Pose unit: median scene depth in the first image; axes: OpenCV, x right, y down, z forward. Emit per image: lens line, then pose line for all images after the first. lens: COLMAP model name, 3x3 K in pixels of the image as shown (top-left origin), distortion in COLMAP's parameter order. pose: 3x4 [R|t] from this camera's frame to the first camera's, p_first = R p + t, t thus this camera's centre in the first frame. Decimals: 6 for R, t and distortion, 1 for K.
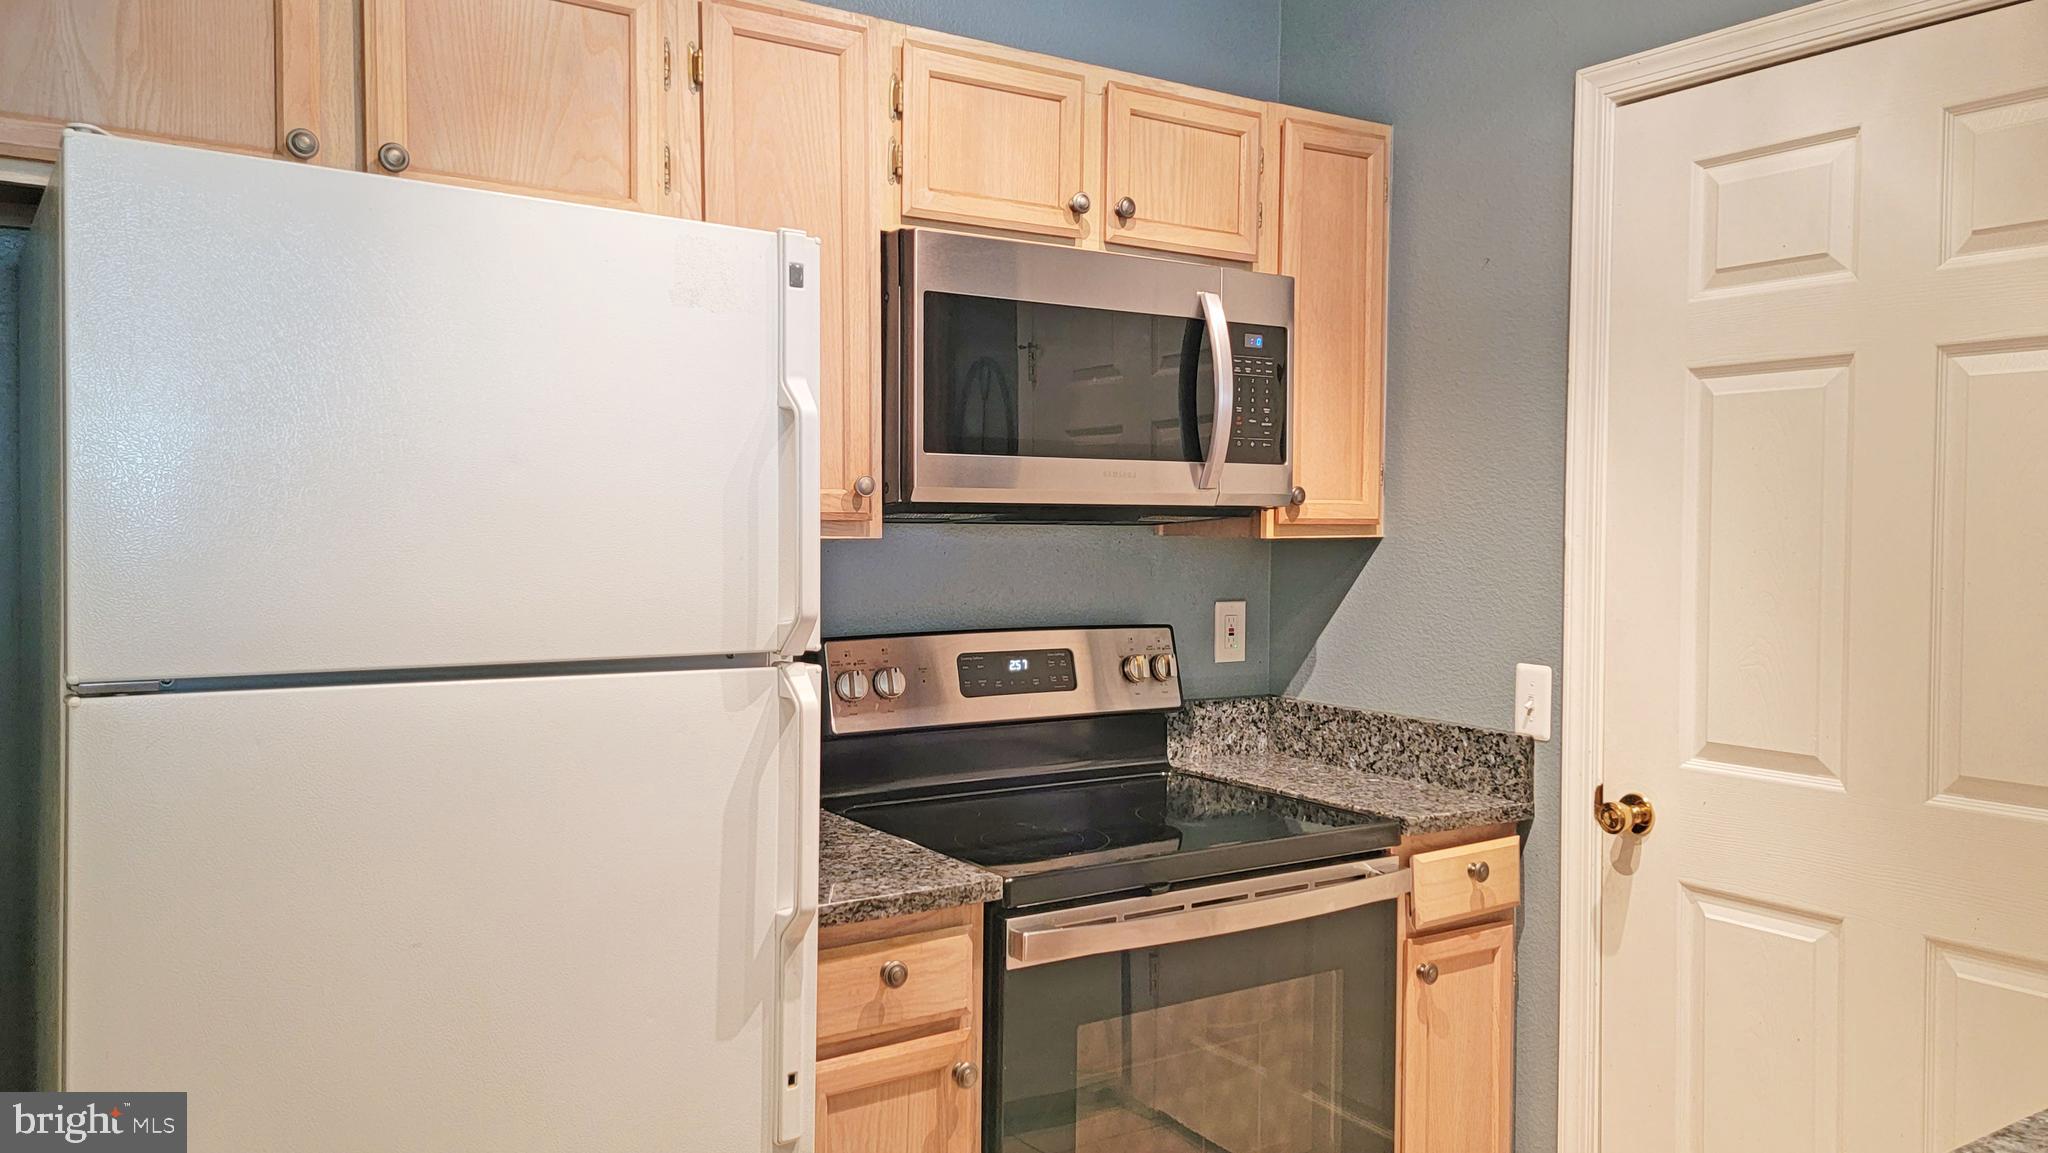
lens RADIAL K [[1467.6, 0, 1060.9], [0, 1467.6, 549.8], [0, 0, 1]] dist [0.115250, -0.120062]
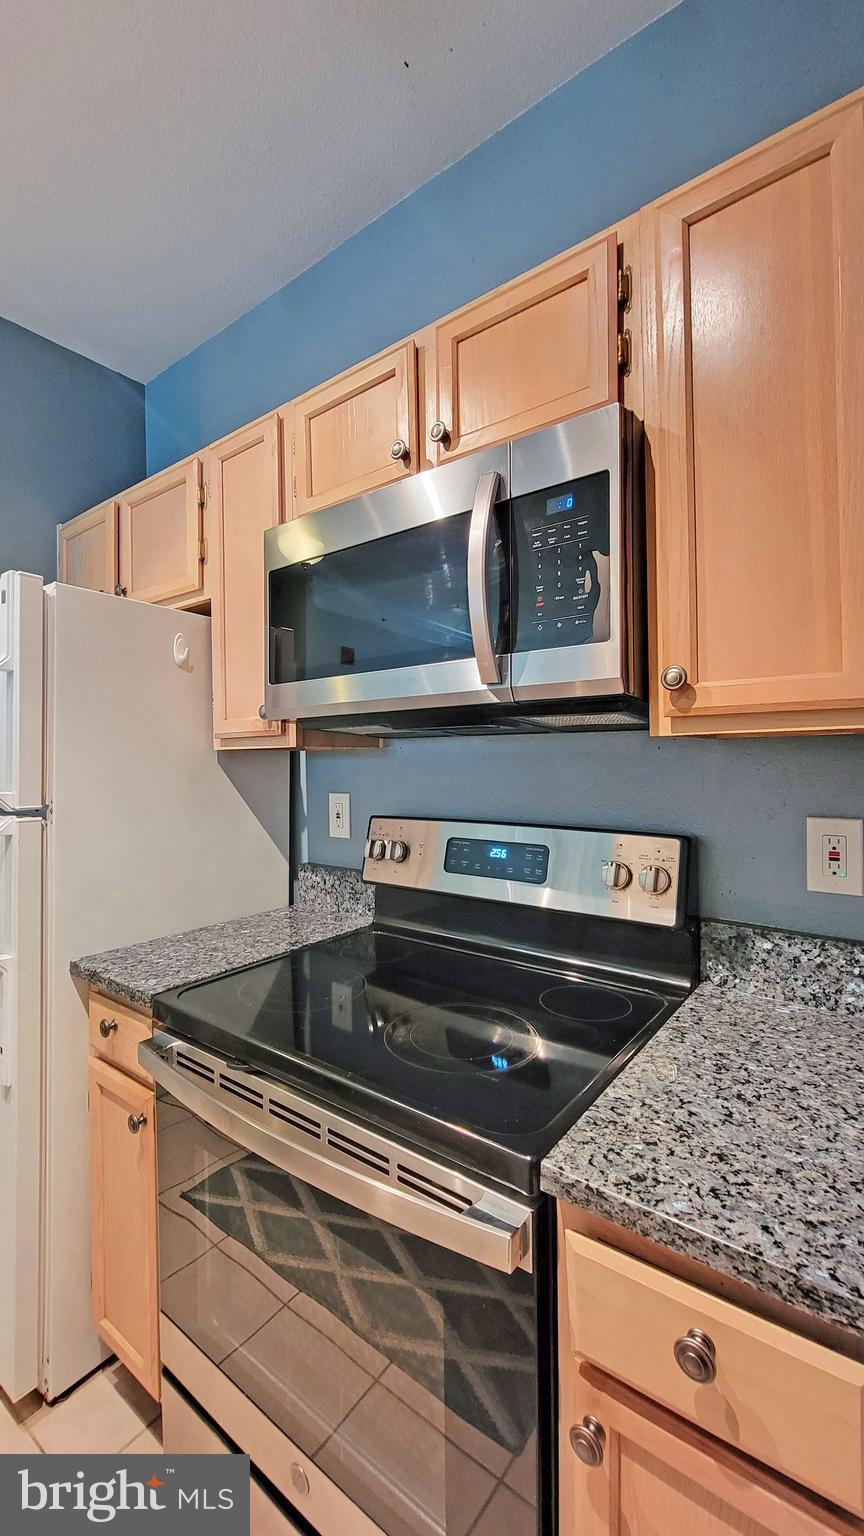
lens RADIAL K [[635.9, 0, 427.8], [0, 635.9, 758.3], [0, 0, 1]] dist [-0.000417, -0.000046]
pose [[0.306858, -0.014337, -0.951647, 0.498813], [-0.006924, 0.999826, -0.017295, 0.013181], [0.951730, 0.011897, 0.306706, 0.894992]]
